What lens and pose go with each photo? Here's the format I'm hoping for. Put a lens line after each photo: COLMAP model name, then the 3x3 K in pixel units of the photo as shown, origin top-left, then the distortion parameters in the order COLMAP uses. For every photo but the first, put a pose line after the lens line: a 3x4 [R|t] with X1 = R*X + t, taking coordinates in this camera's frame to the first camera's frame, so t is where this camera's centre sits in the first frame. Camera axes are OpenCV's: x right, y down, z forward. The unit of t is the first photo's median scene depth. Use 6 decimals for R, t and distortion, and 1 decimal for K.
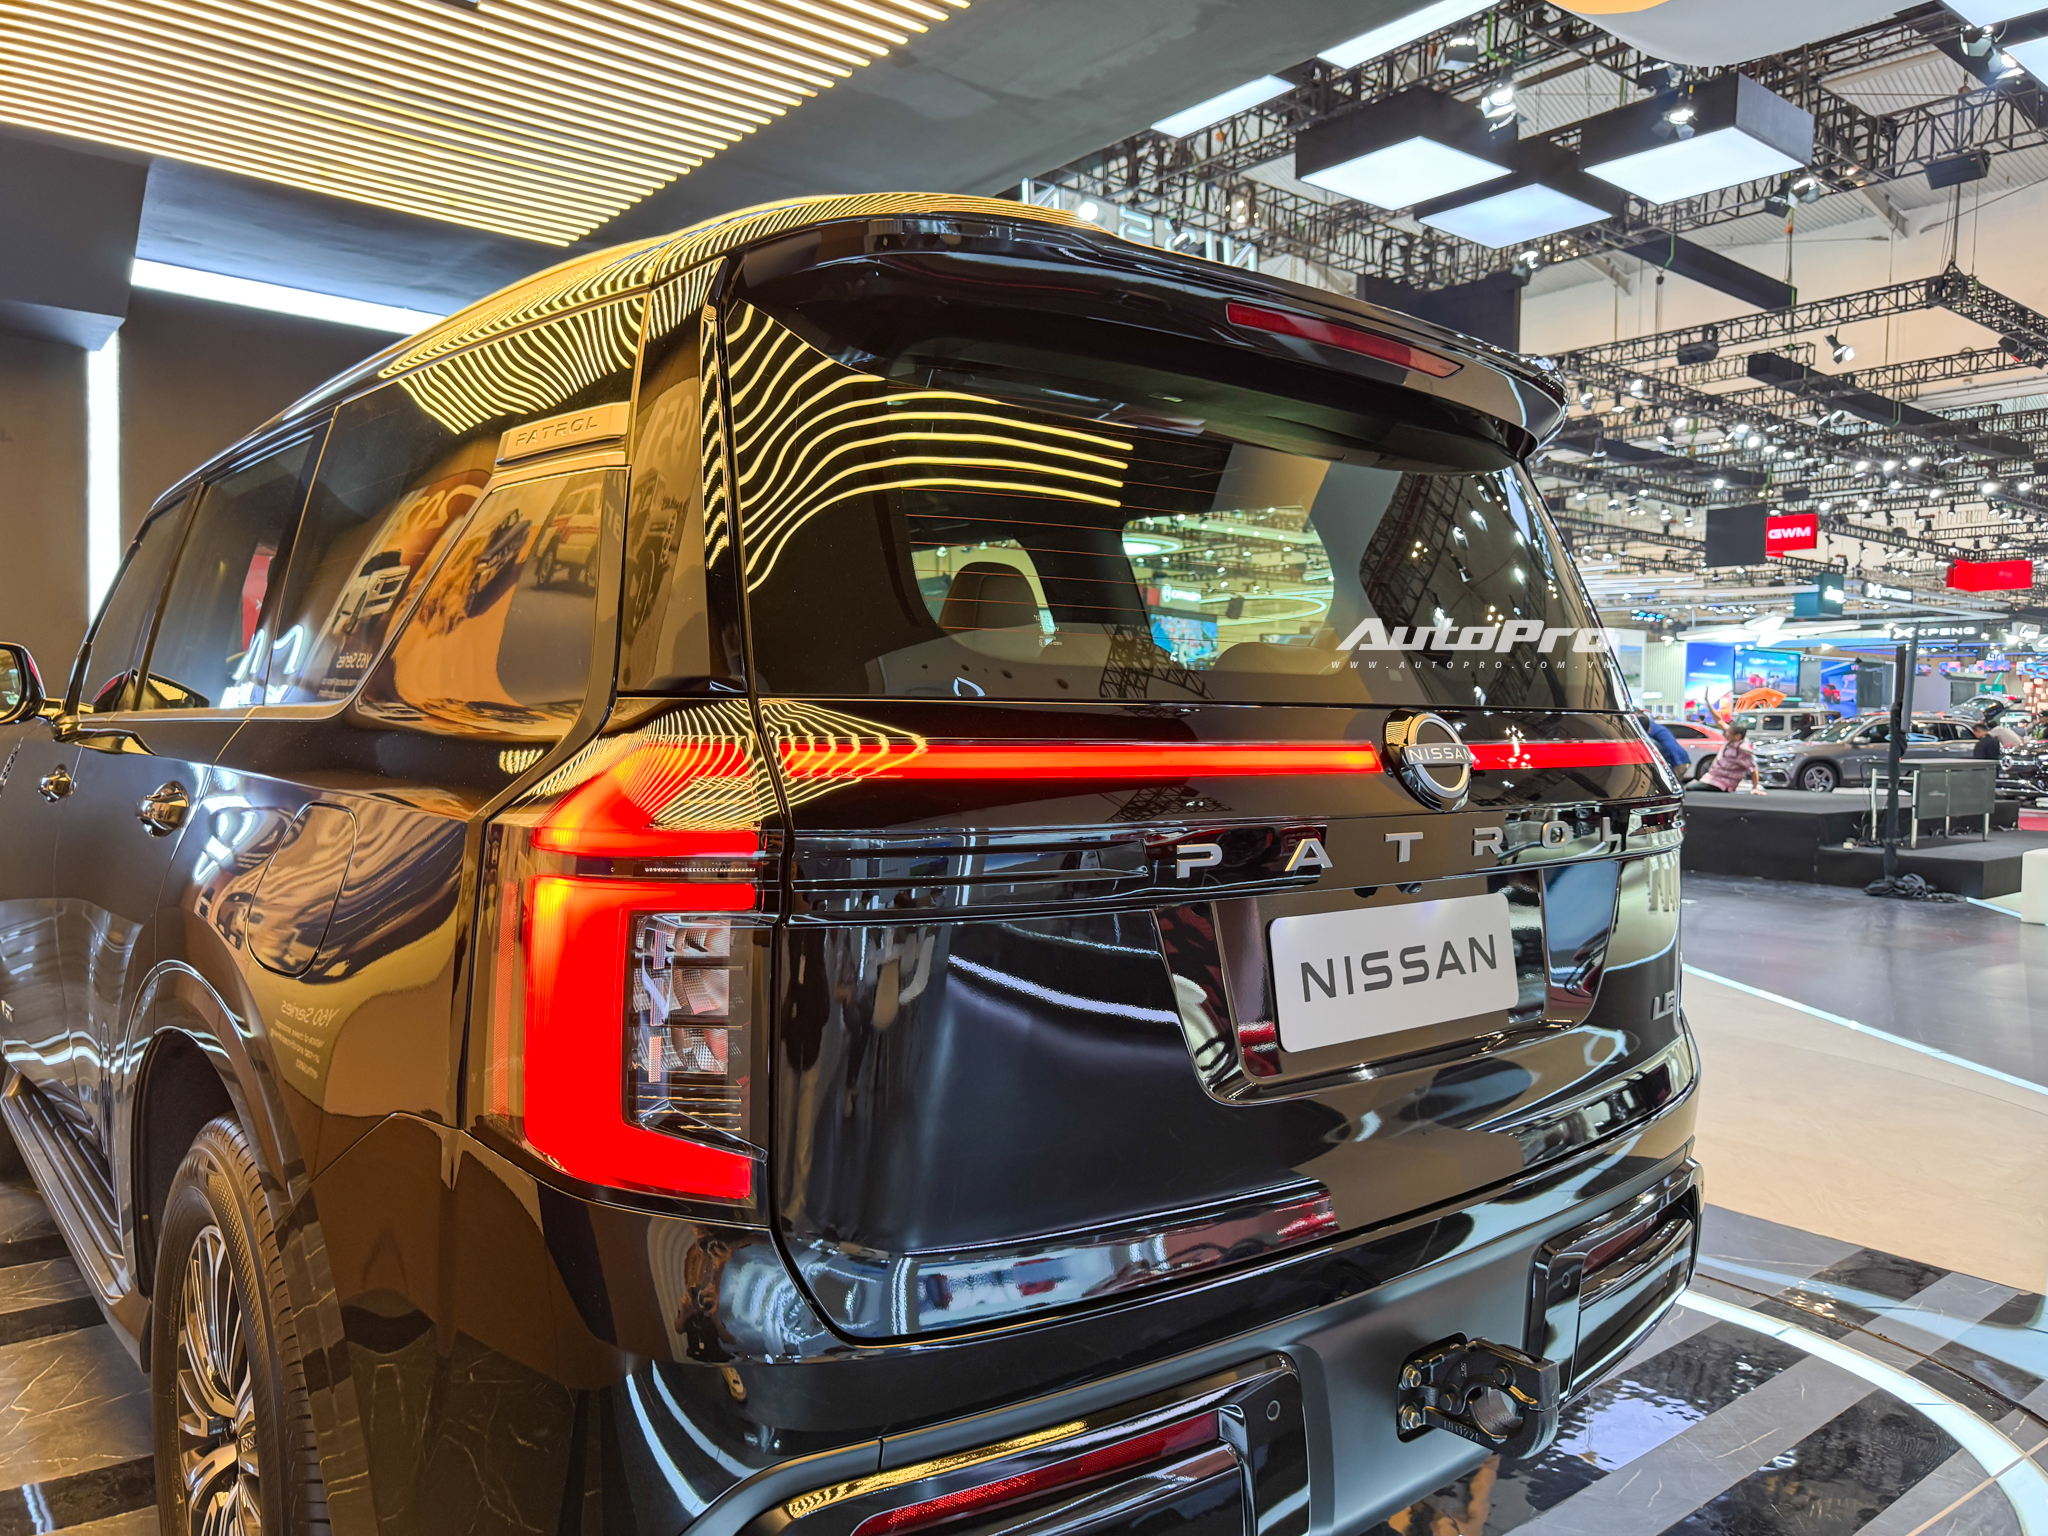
lens RADIAL K [[1482.0, 0, 1027.1], [0, 1482.0, 769.1], [0, 0, 1]] dist [-0.009716, 0.014558]
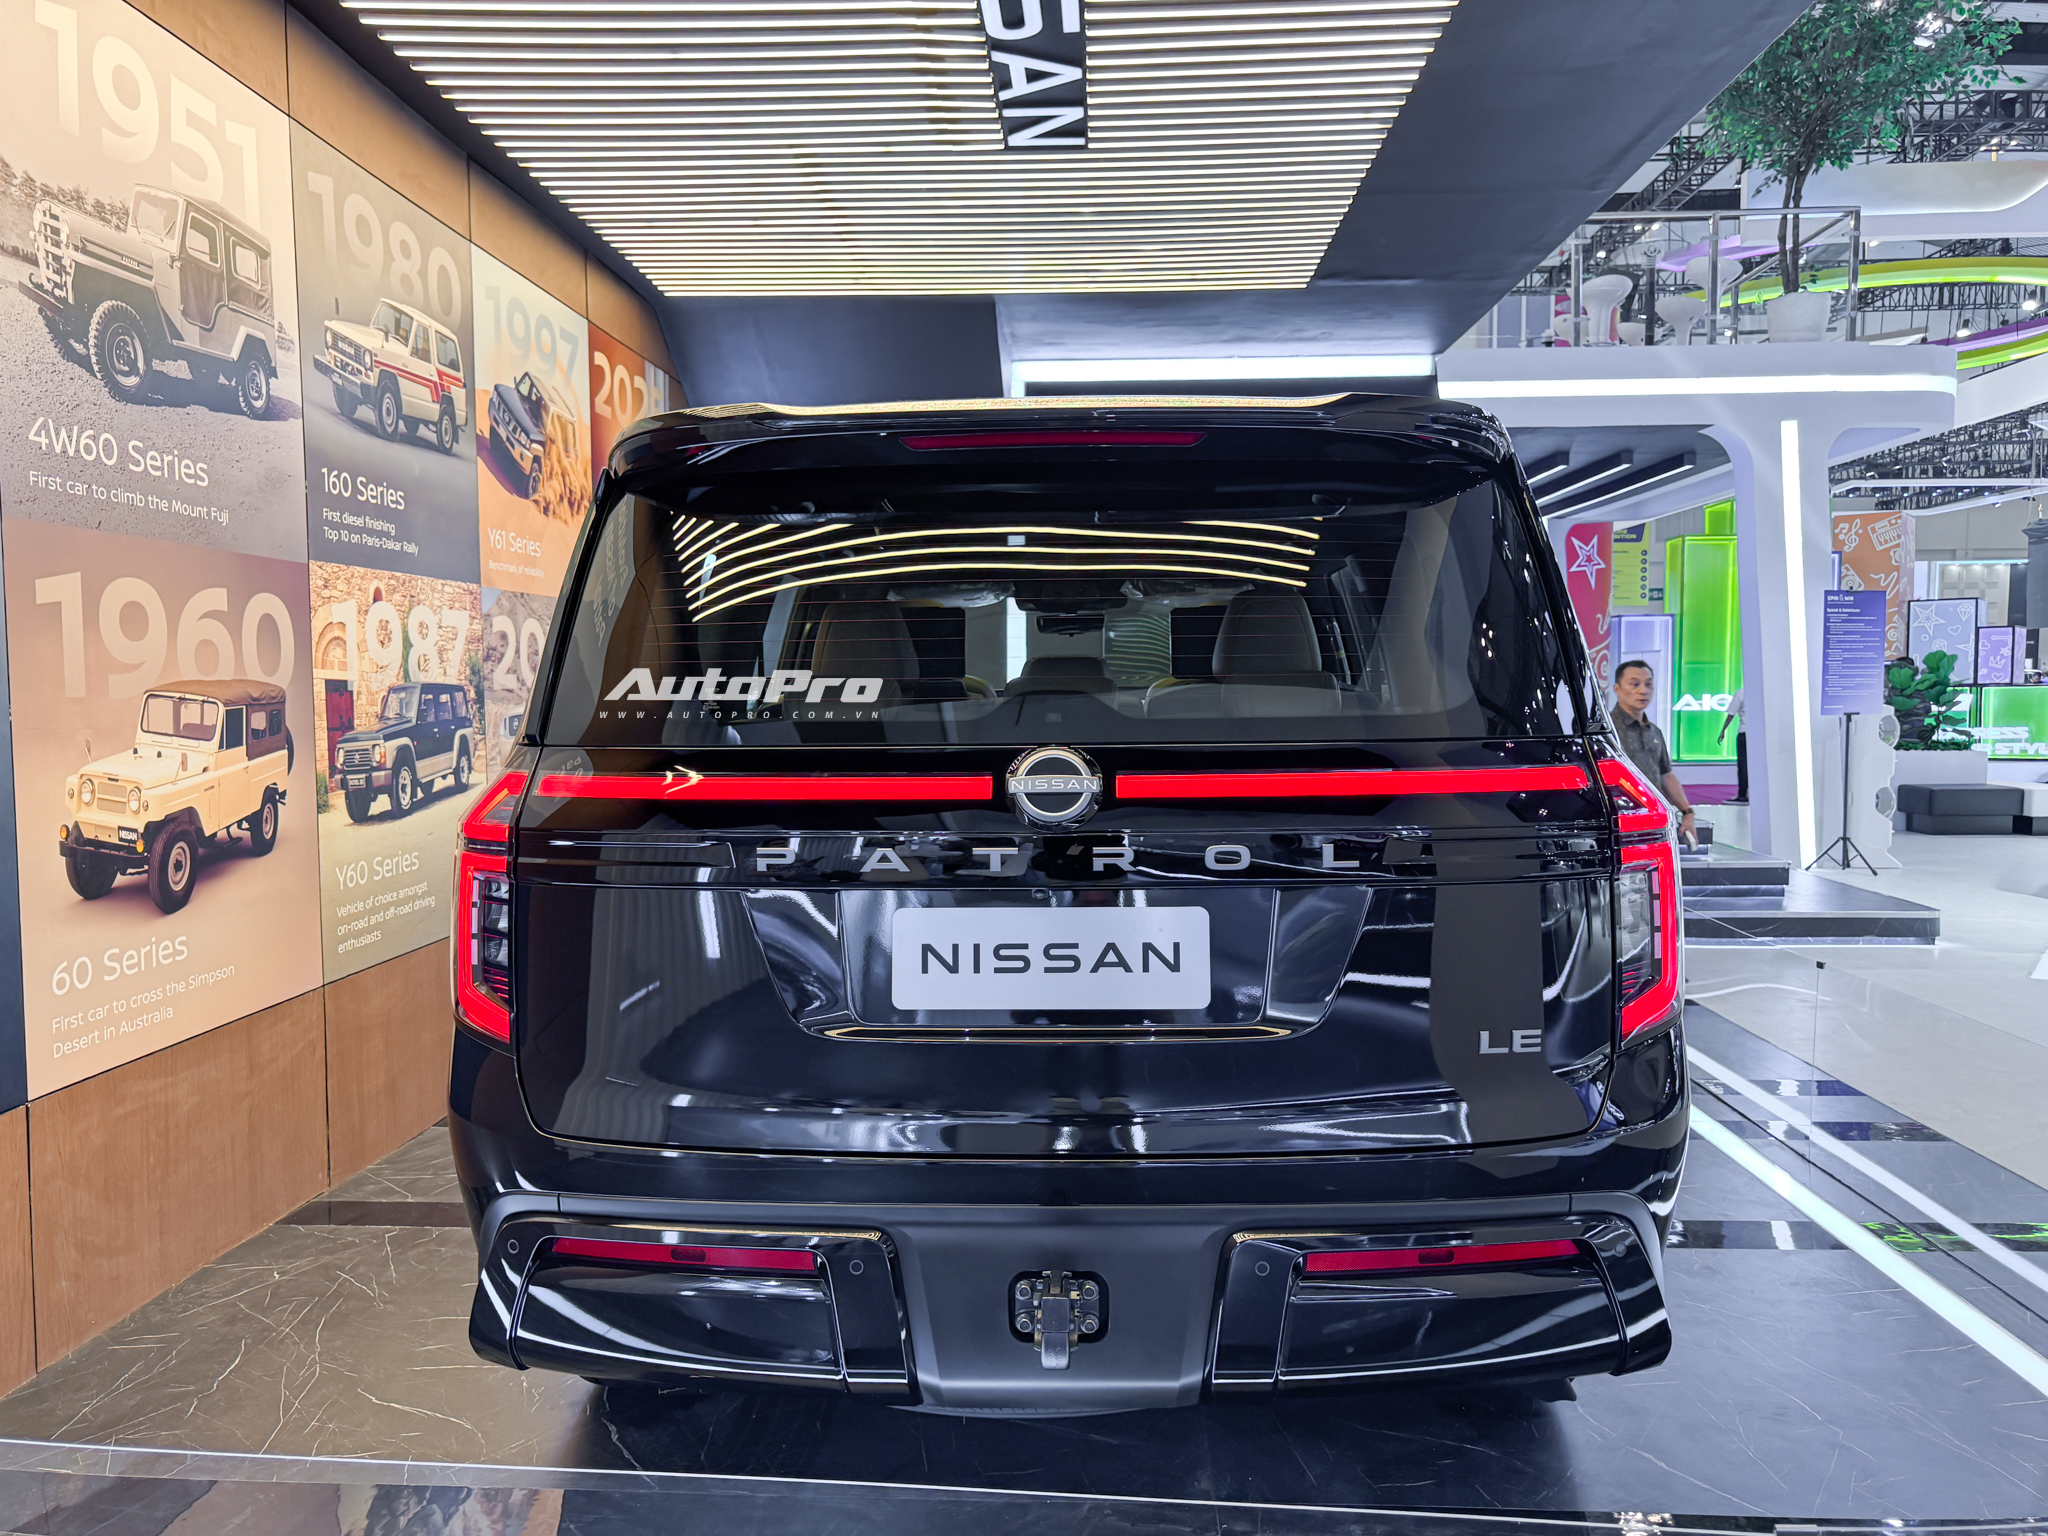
lens RADIAL K [[1482.0, 0, 1095.4], [0, 1482.0, 757.8], [0, 0, 1]] dist [-0.009716, 0.014558]
pose [[0.743384, 0.017174, -0.668644, 1.092457], [-0.002085, 0.999725, 0.023361, -0.059142], [0.668862, -0.015972, 0.743215, 0.127408]]
